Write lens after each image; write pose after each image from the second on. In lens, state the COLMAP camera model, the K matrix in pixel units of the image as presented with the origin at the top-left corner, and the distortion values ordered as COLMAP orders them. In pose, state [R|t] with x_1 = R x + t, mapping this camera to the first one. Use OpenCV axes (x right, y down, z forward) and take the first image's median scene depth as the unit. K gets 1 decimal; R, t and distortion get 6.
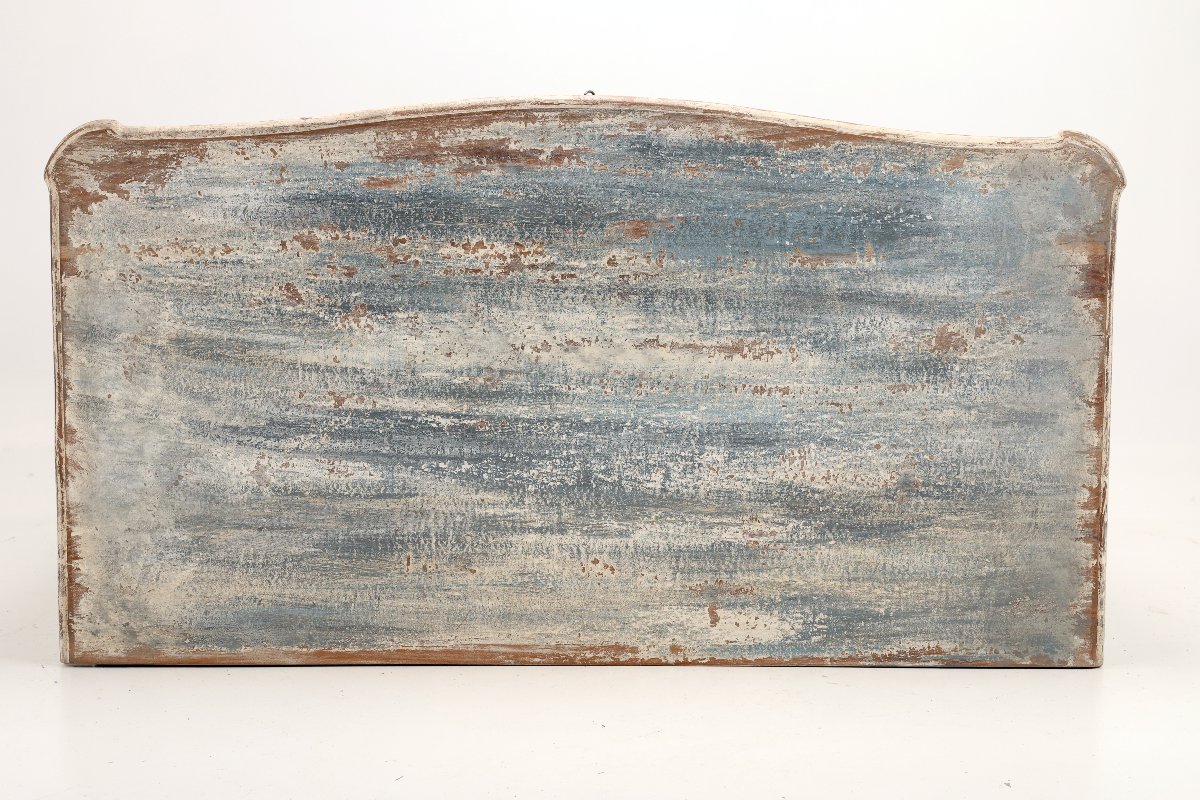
lens RADIAL K [[1763.9, 0, 600.0], [0, 1763.9, 400.0], [0, 0, 1]] dist [0.038374, -0.138383]
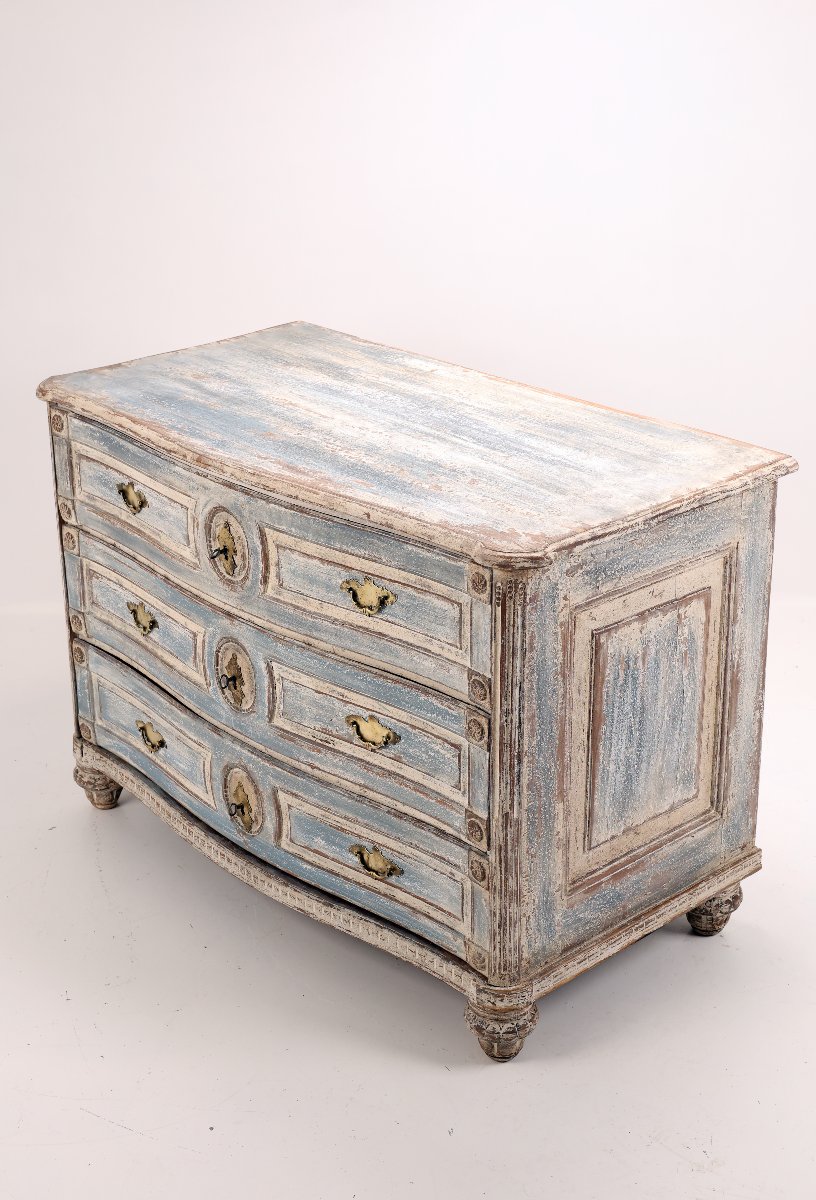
lens RADIAL K [[1869.6, 0, 405.7], [0, 1869.6, 532.7], [0, 0, 1]] dist [0.023528, 0.015995]
pose [[-0.678312, -0.260949, 0.686875, -1.103606], [0.732500, -0.313641, 0.604213, -0.947908], [0.057764, 0.912981, 0.403892, 0.470165]]
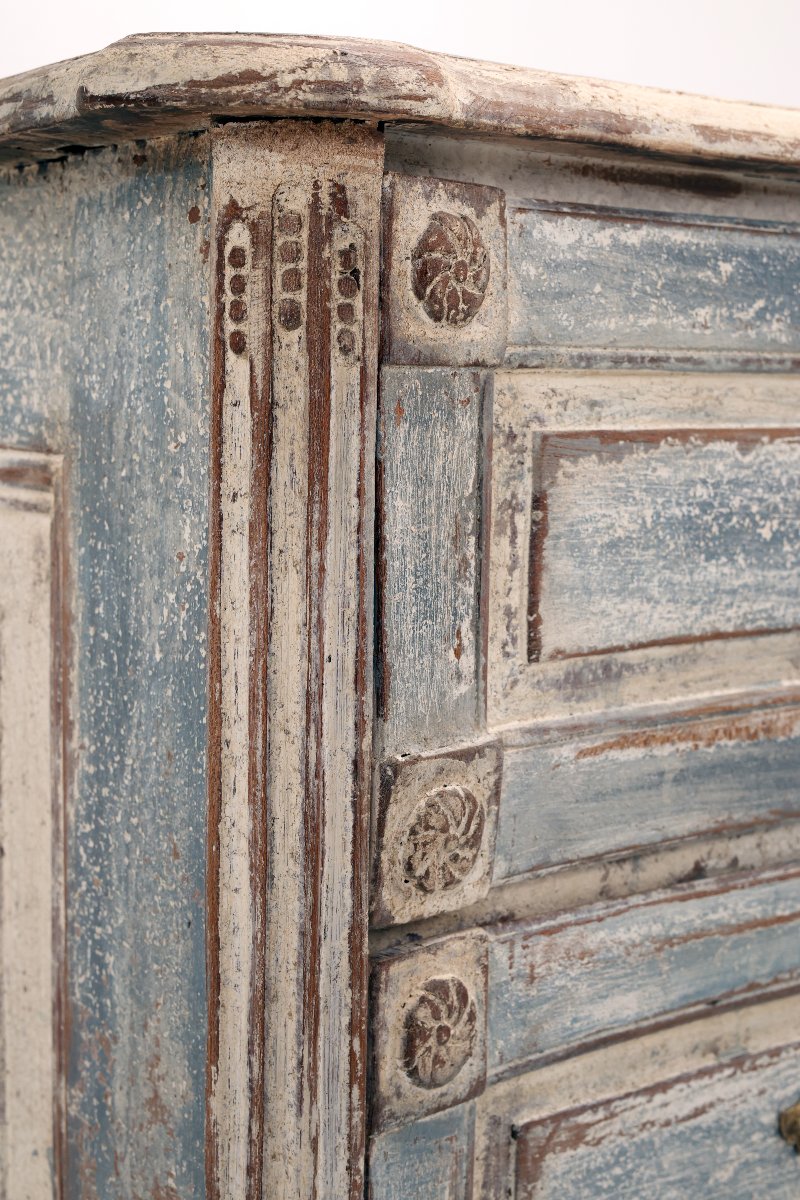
lens RADIAL K [[1821.4, 0, 400.0], [0, 1821.4, 600.0], [0, 0, 1]] dist [0.021615, -0.112580]
pose [[-0.763114, 0.056137, -0.643821, 0.428289], [-0.643513, -0.157816, 0.748989, -0.343445], [-0.059560, 0.985872, 0.156556, 1.033932]]
